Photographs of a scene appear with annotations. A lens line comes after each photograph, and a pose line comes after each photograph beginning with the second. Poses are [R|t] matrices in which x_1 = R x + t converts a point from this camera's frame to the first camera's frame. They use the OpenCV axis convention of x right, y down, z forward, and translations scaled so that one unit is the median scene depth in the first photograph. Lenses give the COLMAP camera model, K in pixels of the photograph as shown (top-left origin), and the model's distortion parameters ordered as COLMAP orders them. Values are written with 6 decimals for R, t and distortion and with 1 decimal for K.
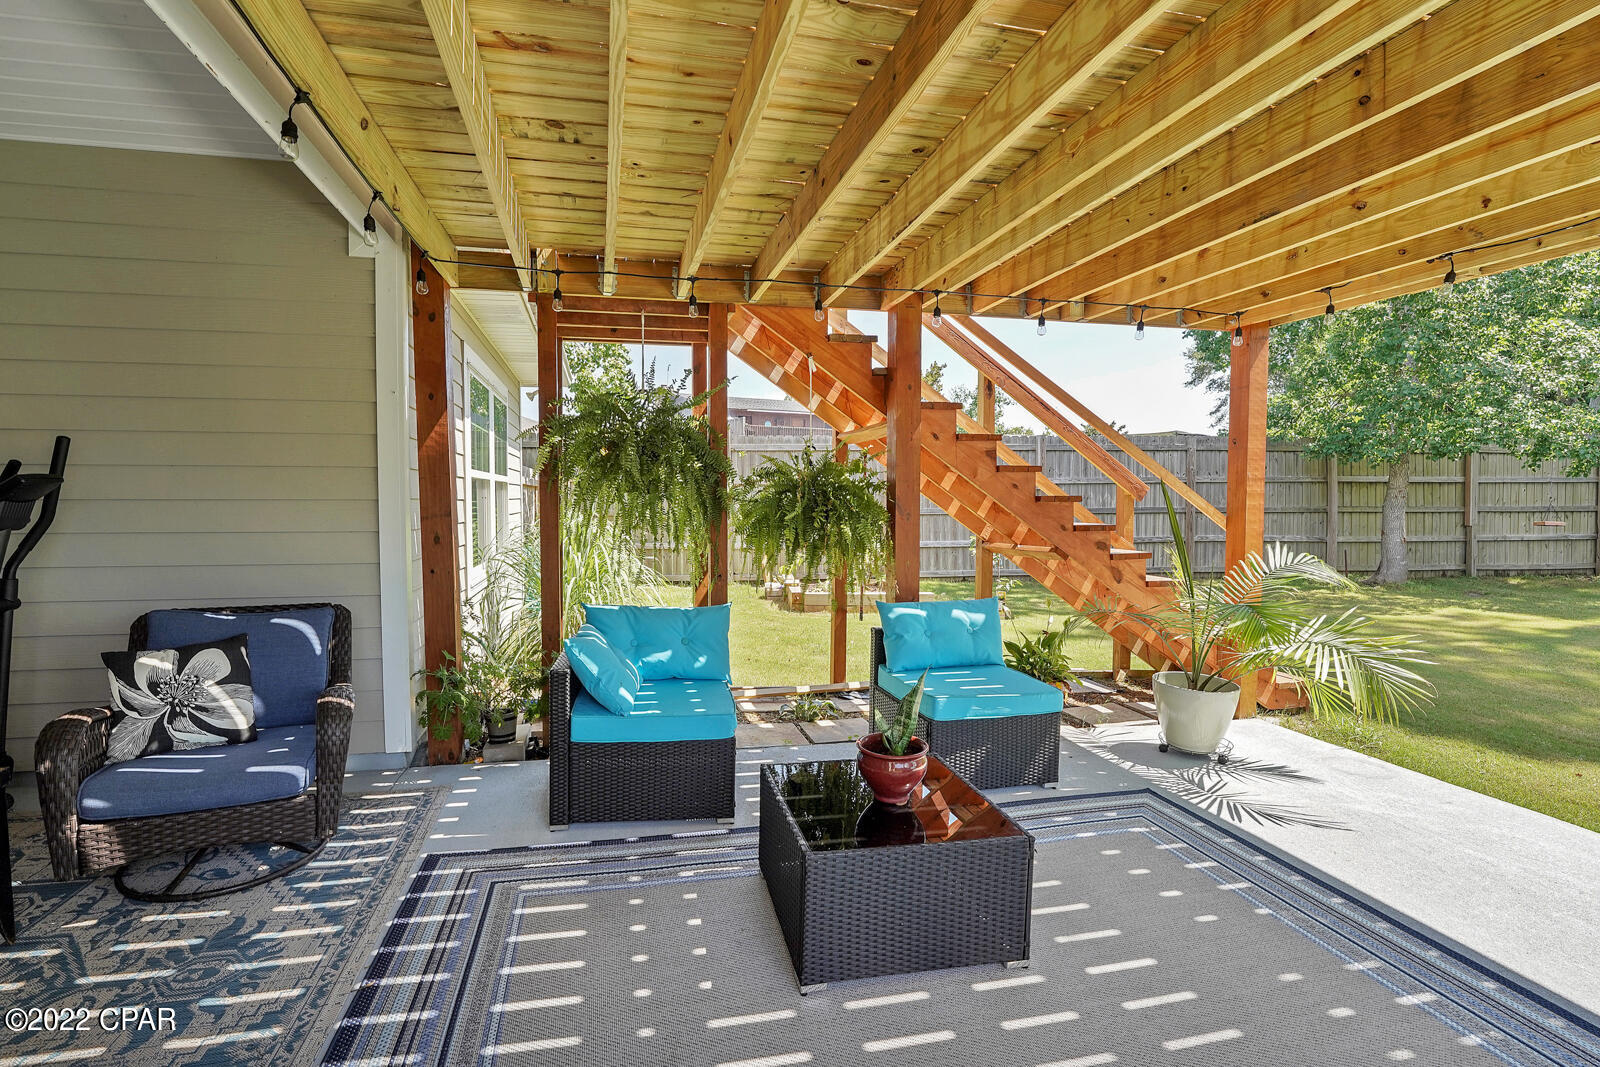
lens RADIAL K [[674.4, 0, 795.8], [0, 674.4, 520.9], [0, 0, 1]] dist [-0.029072, 0.003711]
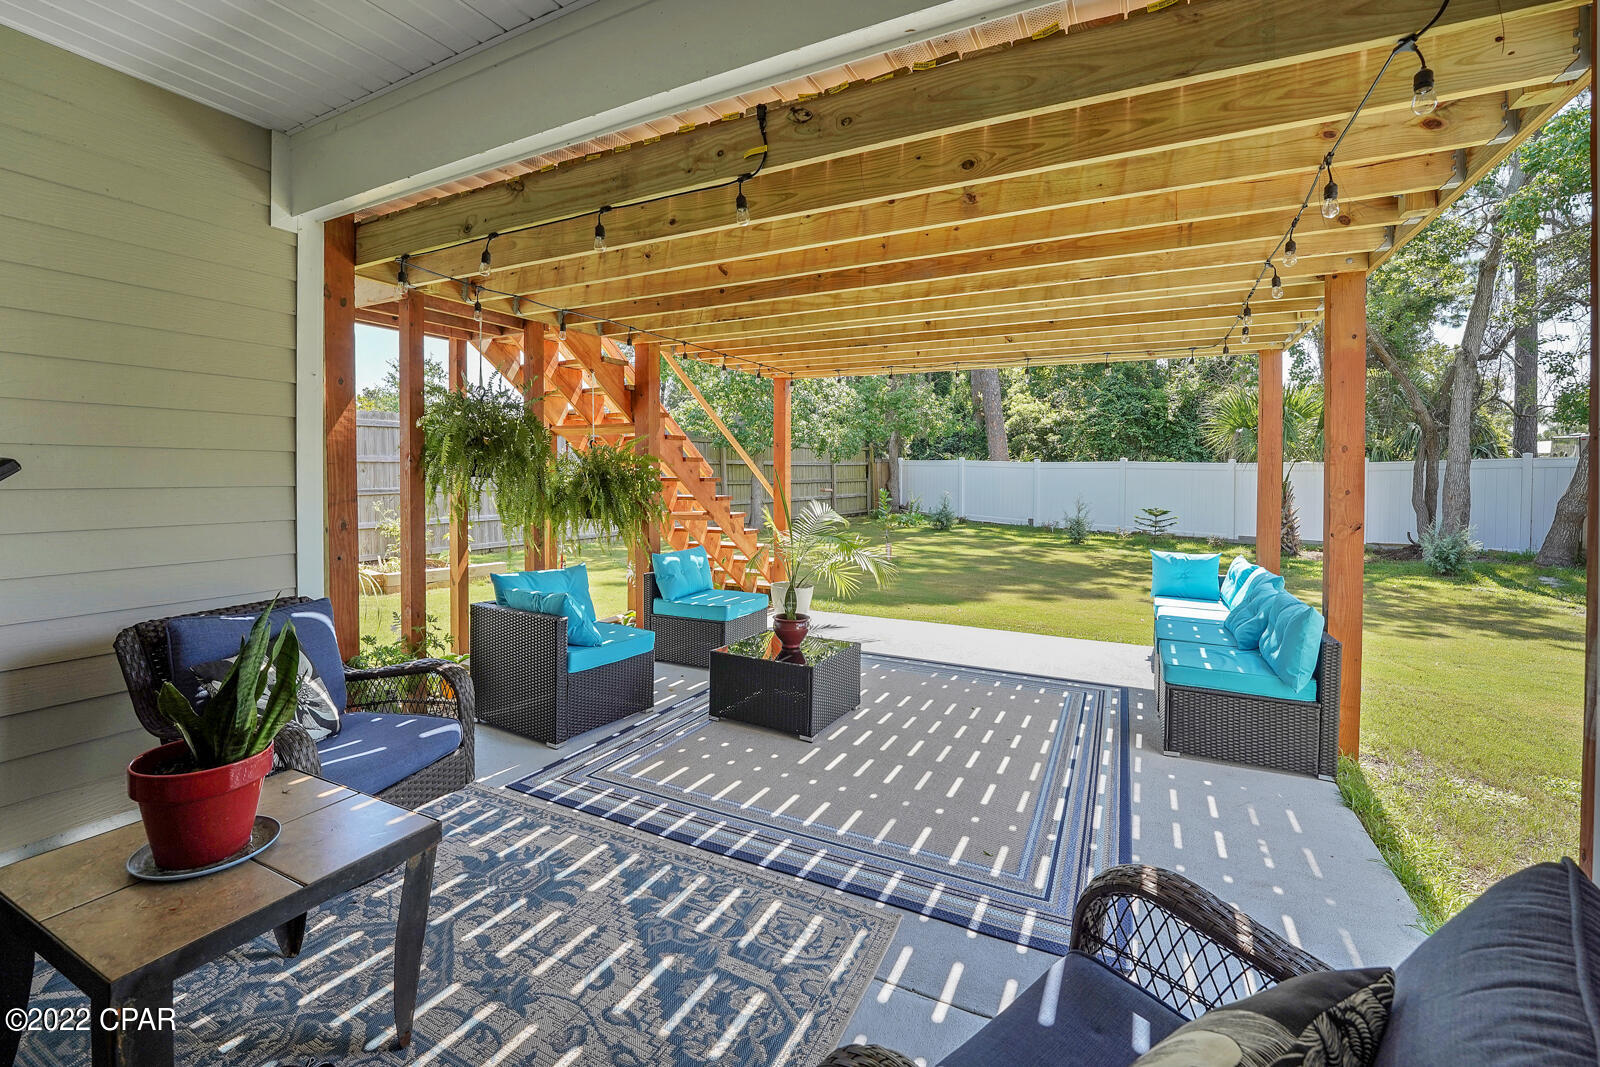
lens RADIAL K [[639.9, 0, 770.2], [0, 639.9, 476.9], [0, 0, 1]] dist [-0.023077, 0.000003]
pose [[0.670537, -0.002131, 0.741873, -1.101853], [0.023078, 0.999572, -0.017988, -0.017613], [-0.741517, 0.029183, 0.670299, -0.126276]]
